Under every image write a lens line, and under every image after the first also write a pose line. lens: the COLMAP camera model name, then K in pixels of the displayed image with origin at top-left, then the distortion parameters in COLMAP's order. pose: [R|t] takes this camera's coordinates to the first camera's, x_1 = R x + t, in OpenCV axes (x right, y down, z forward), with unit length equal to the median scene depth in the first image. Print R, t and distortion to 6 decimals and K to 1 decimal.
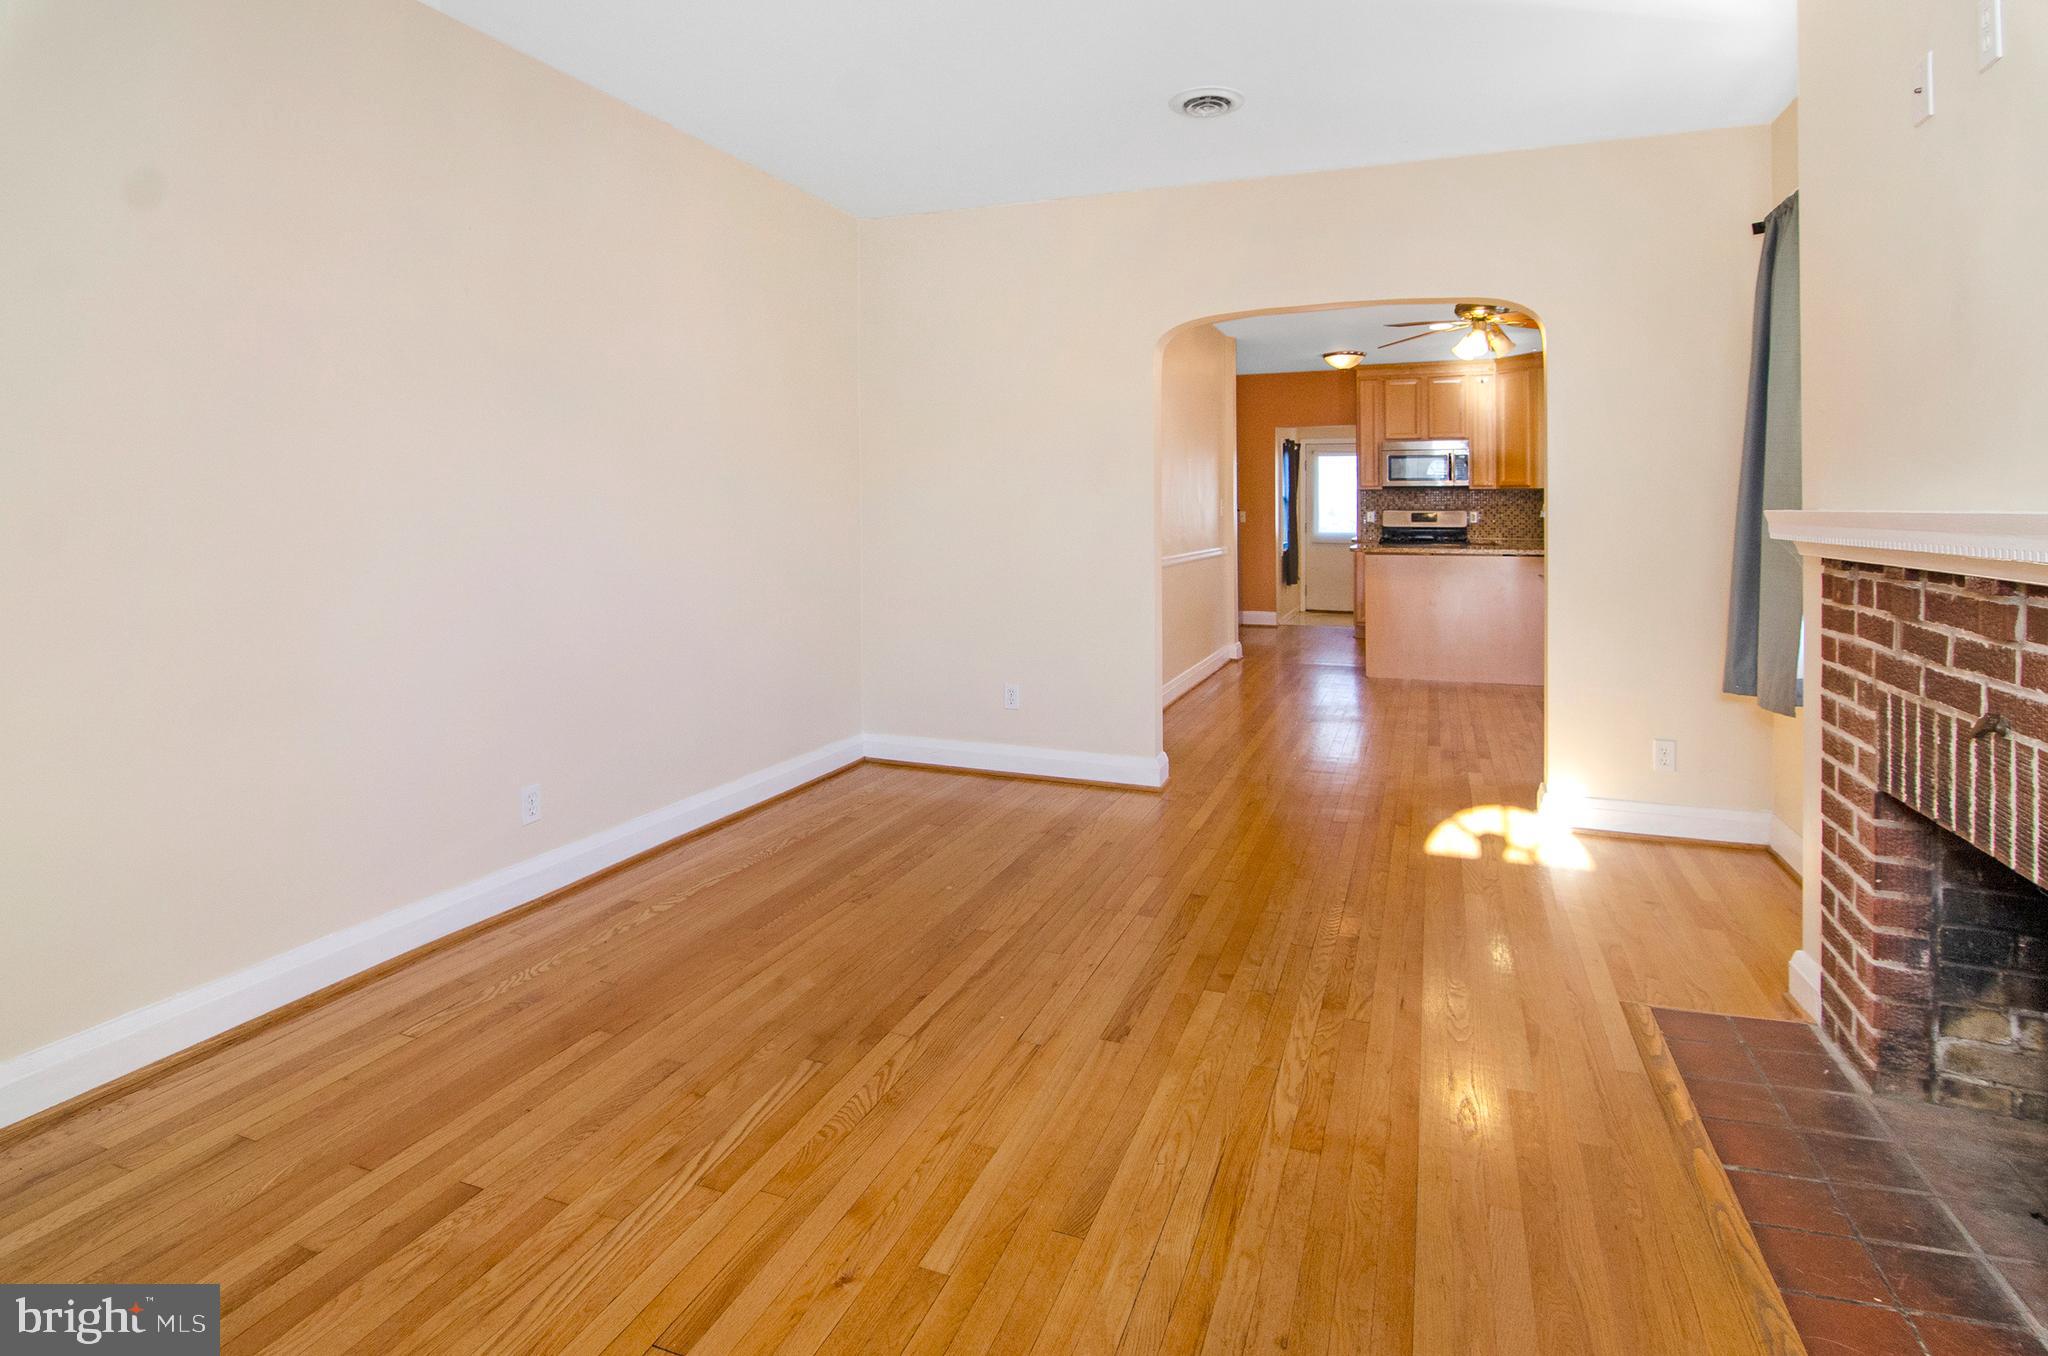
lens RADIAL K [[1021.1, 0, 999.8], [0, 1021.1, 506.2], [0, 0, 1]] dist [-0.002783, -0.005604]
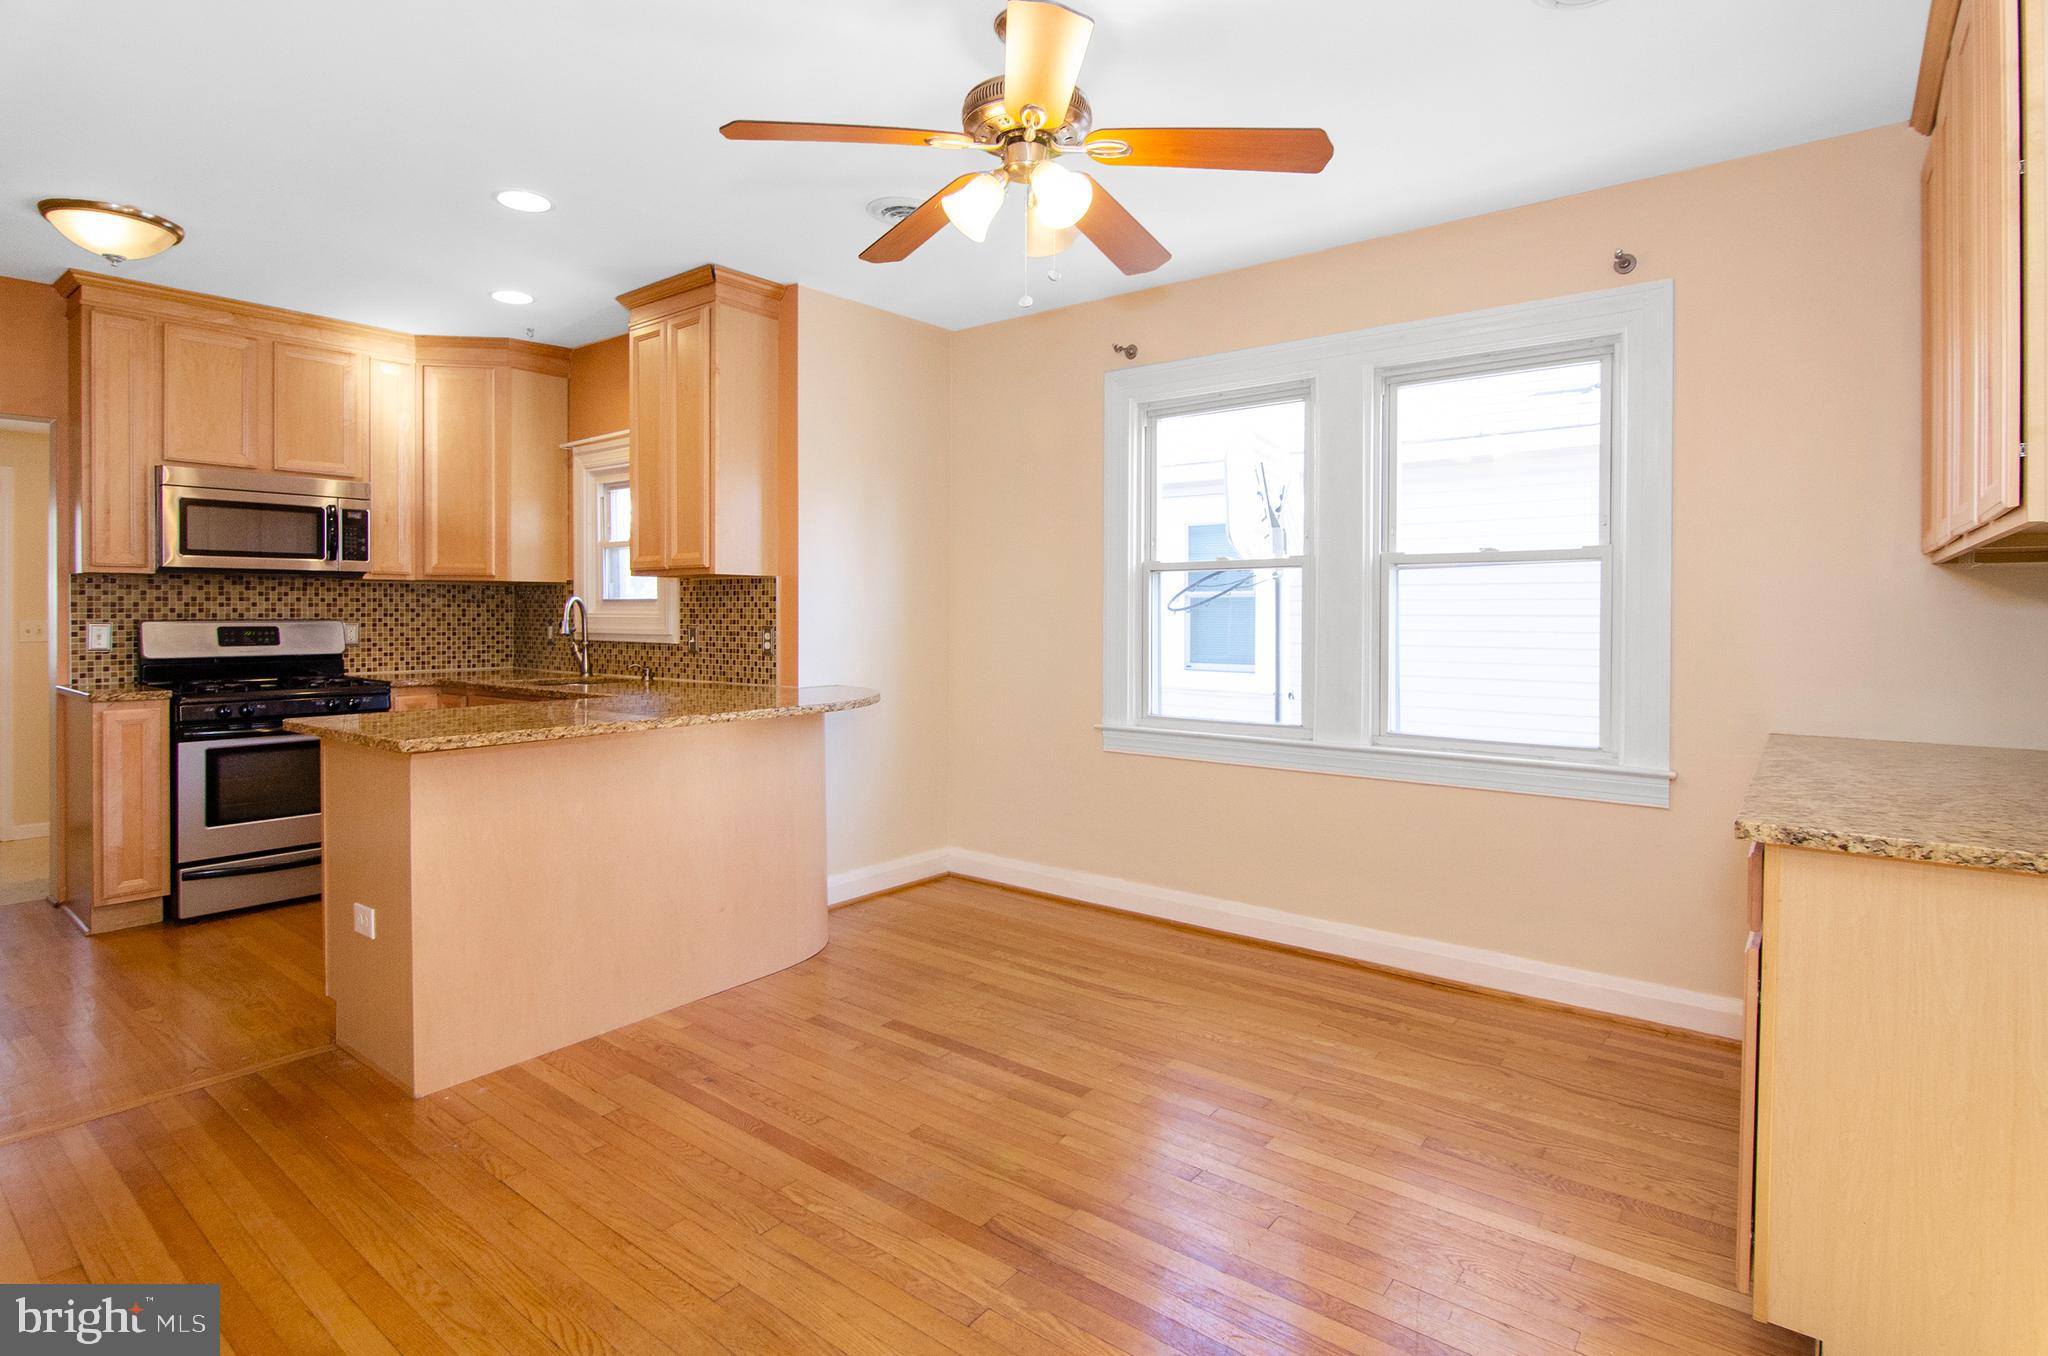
lens RADIAL K [[1021.1, 0, 1029.3], [0, 1021.1, 626.8], [0, 0, 1]] dist [-0.002783, -0.005604]
pose [[0.261340, -0.015185, 0.965127, 0.189920], [-0.004435, 0.999847, 0.016932, -0.009954], [-0.965237, -0.008705, 0.261232, 1.909915]]
